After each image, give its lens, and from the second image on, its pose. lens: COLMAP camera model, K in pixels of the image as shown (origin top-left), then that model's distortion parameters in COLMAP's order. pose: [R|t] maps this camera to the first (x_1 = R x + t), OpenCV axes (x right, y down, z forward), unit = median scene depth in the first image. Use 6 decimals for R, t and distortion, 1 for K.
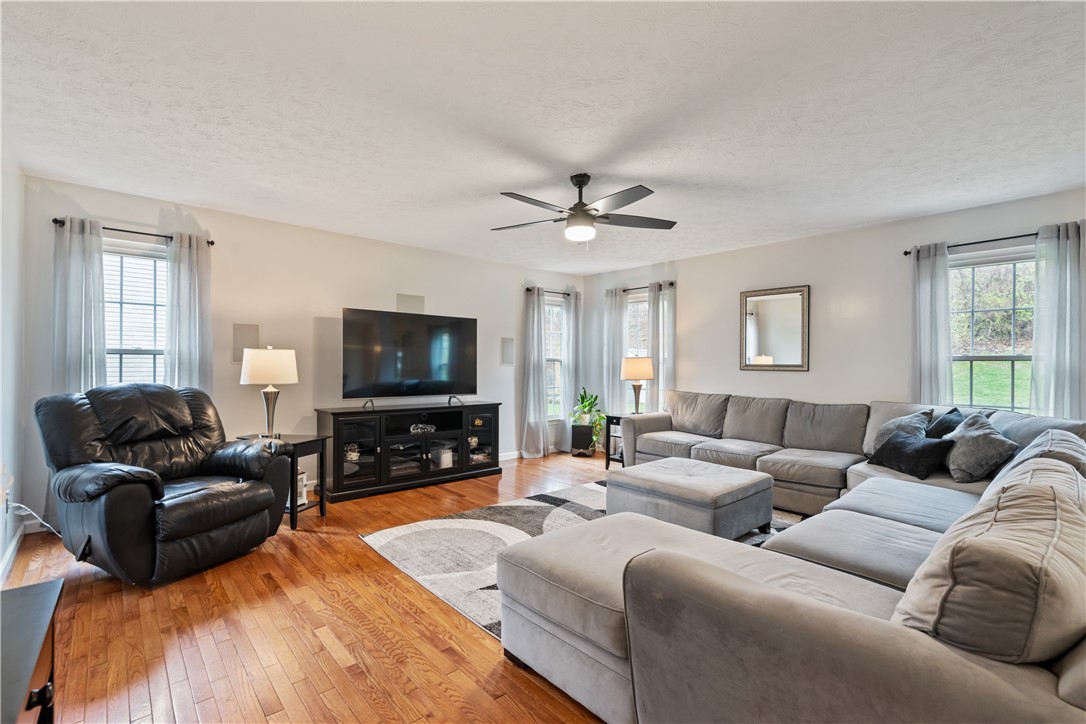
lens RADIAL K [[488.6, 0, 541.2], [0, 488.6, 361.6], [0, 0, 1]] dist [-0.002376, 0.000263]
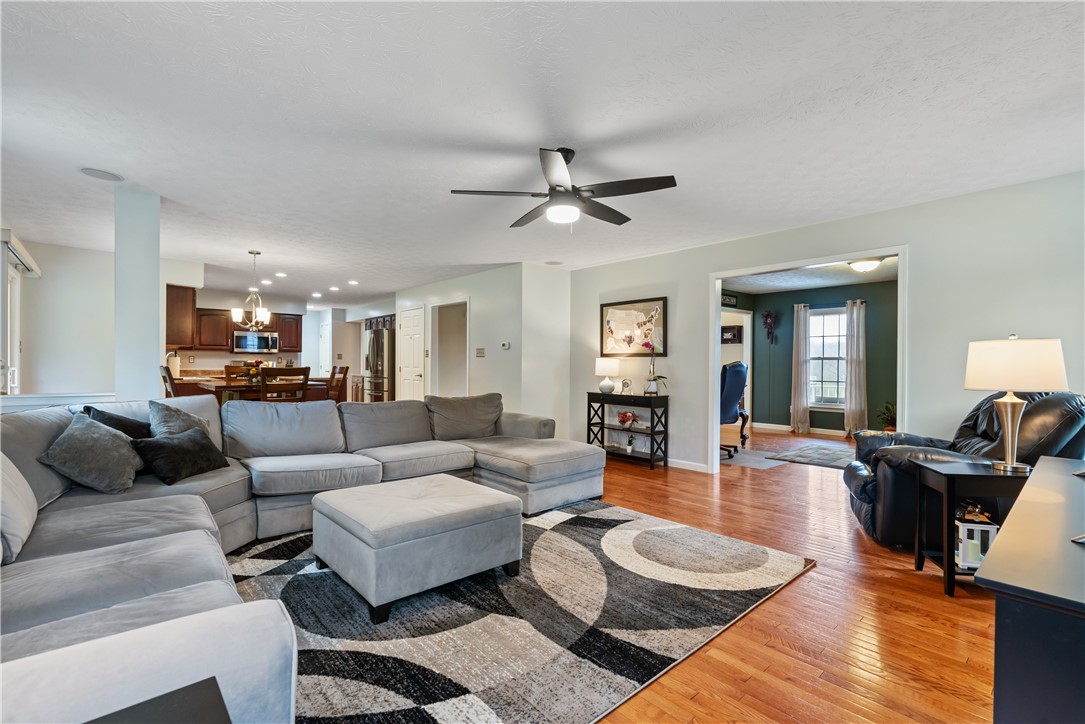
lens RADIAL K [[488.2, 0, 542.1], [0, 488.2, 365.5], [0, 0, 1]] dist [-0.002376, 0.000263]
pose [[-0.999922, -0.012317, -0.002182, 0.101990], [-0.012308, 0.999916, -0.004136, 0.021144], [0.002233, -0.004108, -0.999989, 1.669914]]
